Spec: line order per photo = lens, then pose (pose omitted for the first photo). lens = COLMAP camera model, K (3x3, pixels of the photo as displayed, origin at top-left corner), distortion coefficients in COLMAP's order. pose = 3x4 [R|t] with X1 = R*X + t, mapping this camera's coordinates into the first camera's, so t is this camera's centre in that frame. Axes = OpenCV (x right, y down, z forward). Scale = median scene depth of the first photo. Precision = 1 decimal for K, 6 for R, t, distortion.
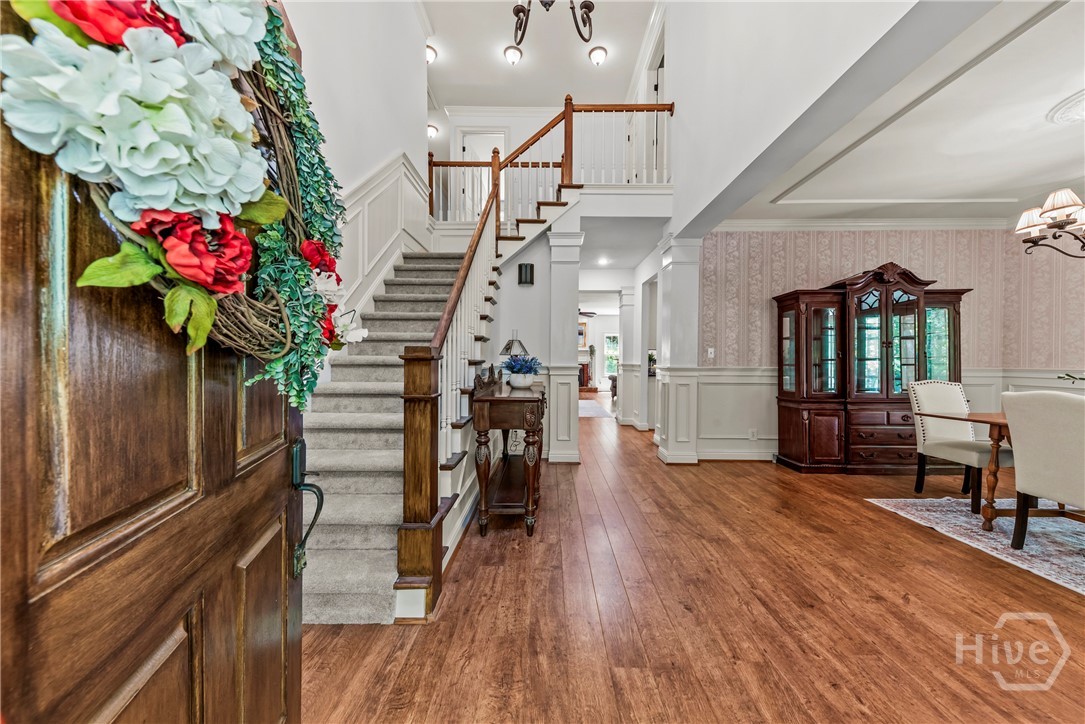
lens RADIAL K [[375.3, 0, 539.1], [0, 375.3, 362.2], [0, 0, 1]] dist [0.003253, -0.000438]
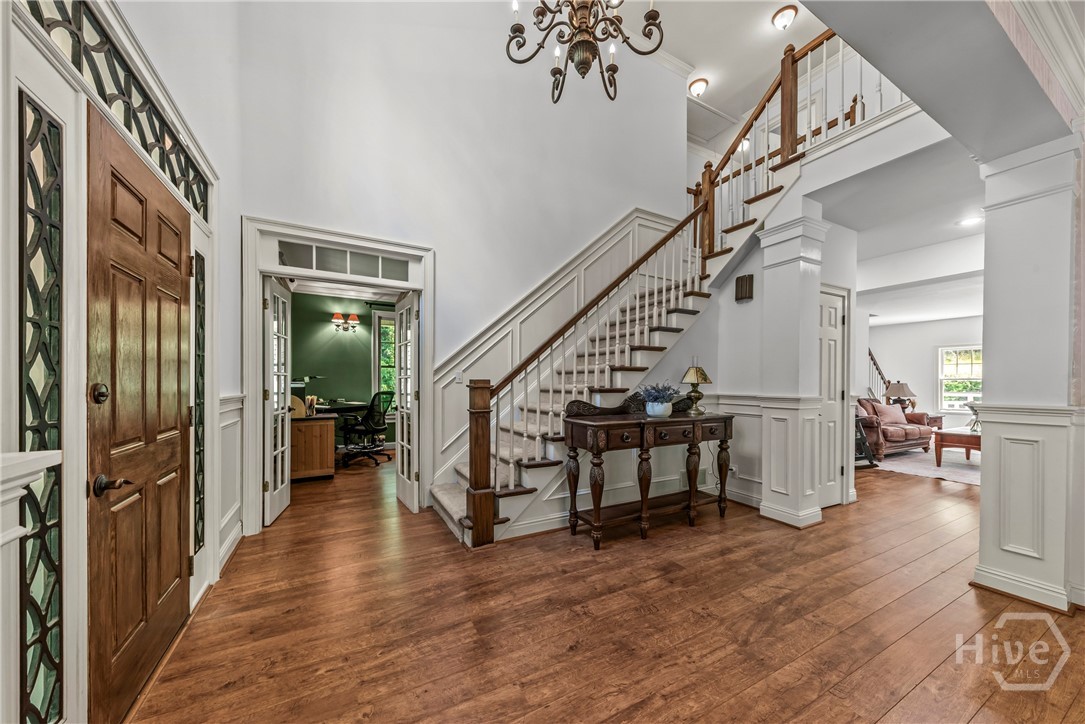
lens RADIAL K [[375.3, 0, 543.2], [0, 375.3, 386.8], [0, 0, 1]] dist [0.003253, -0.000438]
pose [[0.492314, 0.003117, -0.870412, 0.875306], [-0.011877, 0.999925, -0.003137, -0.004897], [0.870336, 0.011883, 0.492314, 0.335561]]
